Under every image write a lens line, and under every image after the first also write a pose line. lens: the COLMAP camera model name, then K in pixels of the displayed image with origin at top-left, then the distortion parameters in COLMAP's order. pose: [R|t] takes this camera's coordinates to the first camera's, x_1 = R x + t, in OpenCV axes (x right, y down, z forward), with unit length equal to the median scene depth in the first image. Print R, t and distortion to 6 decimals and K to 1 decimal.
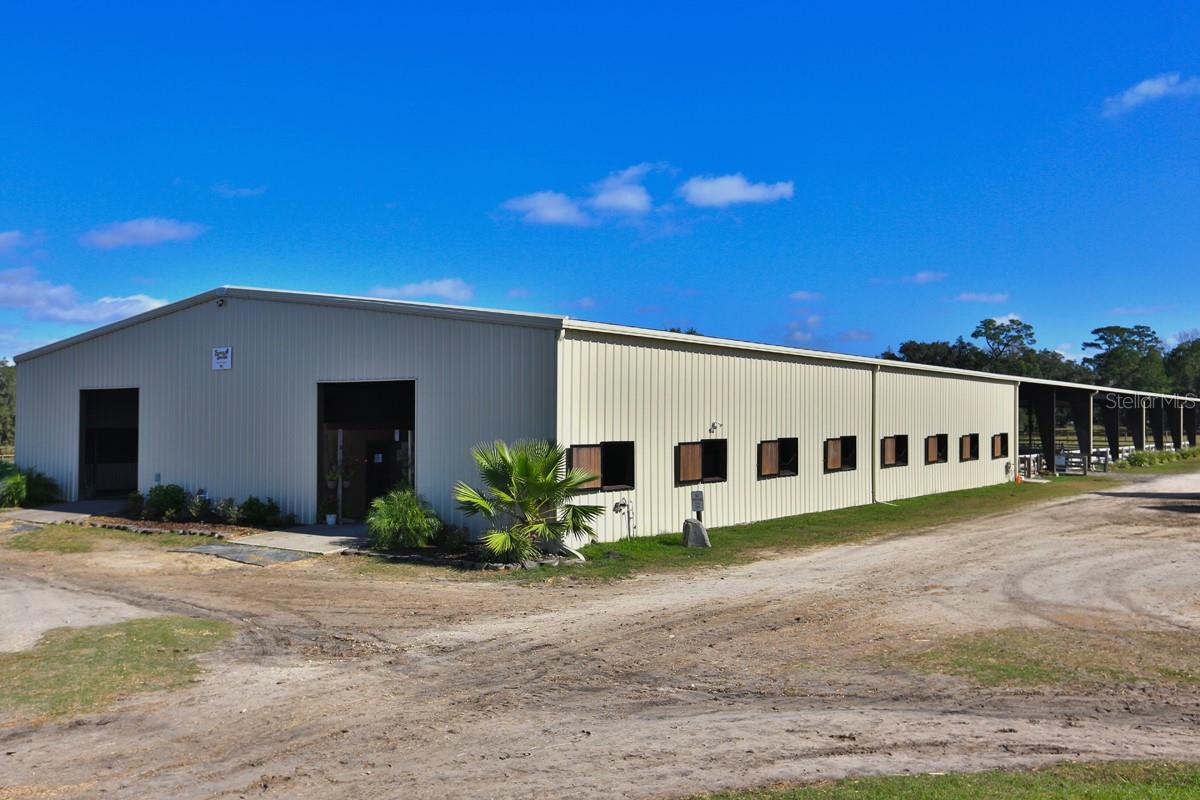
lens RADIAL K [[1054.2, 0, 600.7], [0, 1054.2, 399.3], [0, 0, 1]] dist [0.005370, 0.004848]
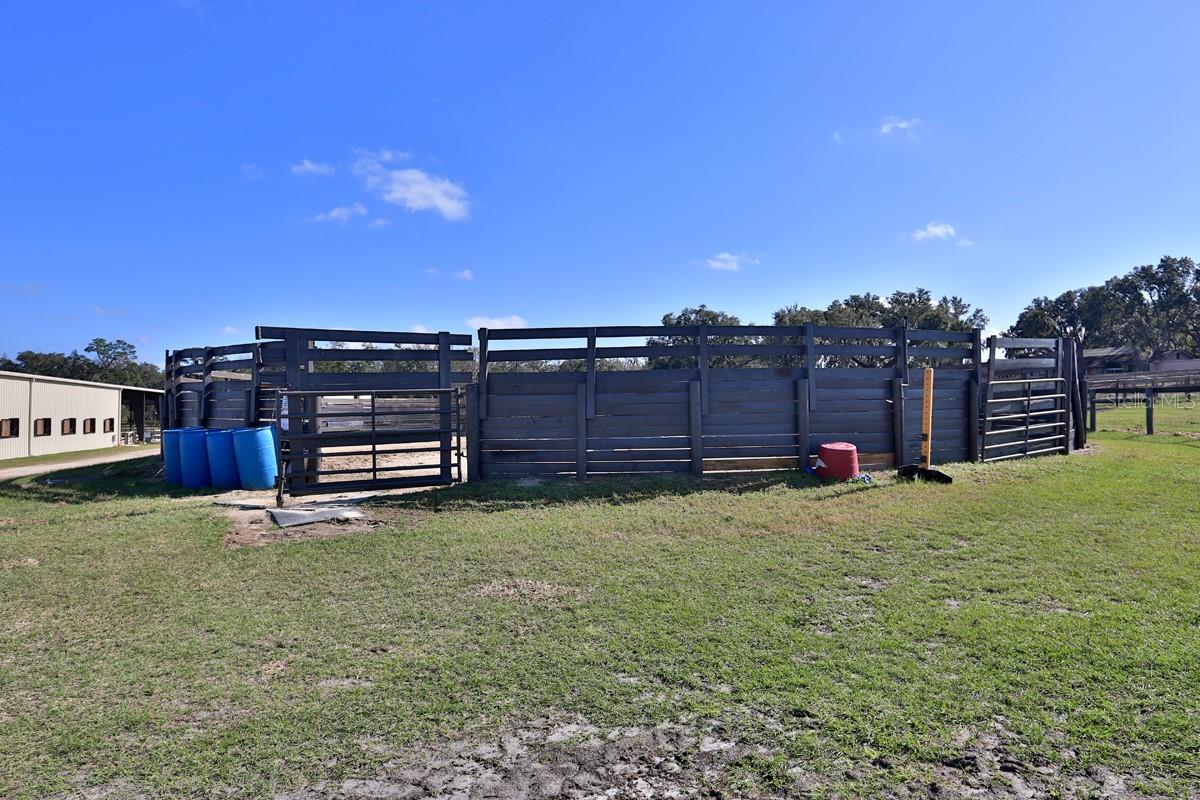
lens RADIAL K [[791.3, 0, 601.0], [0, 791.3, 395.2], [0, 0, 1]] dist [0.006583, 0.003388]
pose [[0.607189, 0.015760, 0.794401, -0.161693], [-0.010601, 0.999875, -0.011734, 0.001070], [-0.794487, -0.001297, 0.607280, -0.419415]]
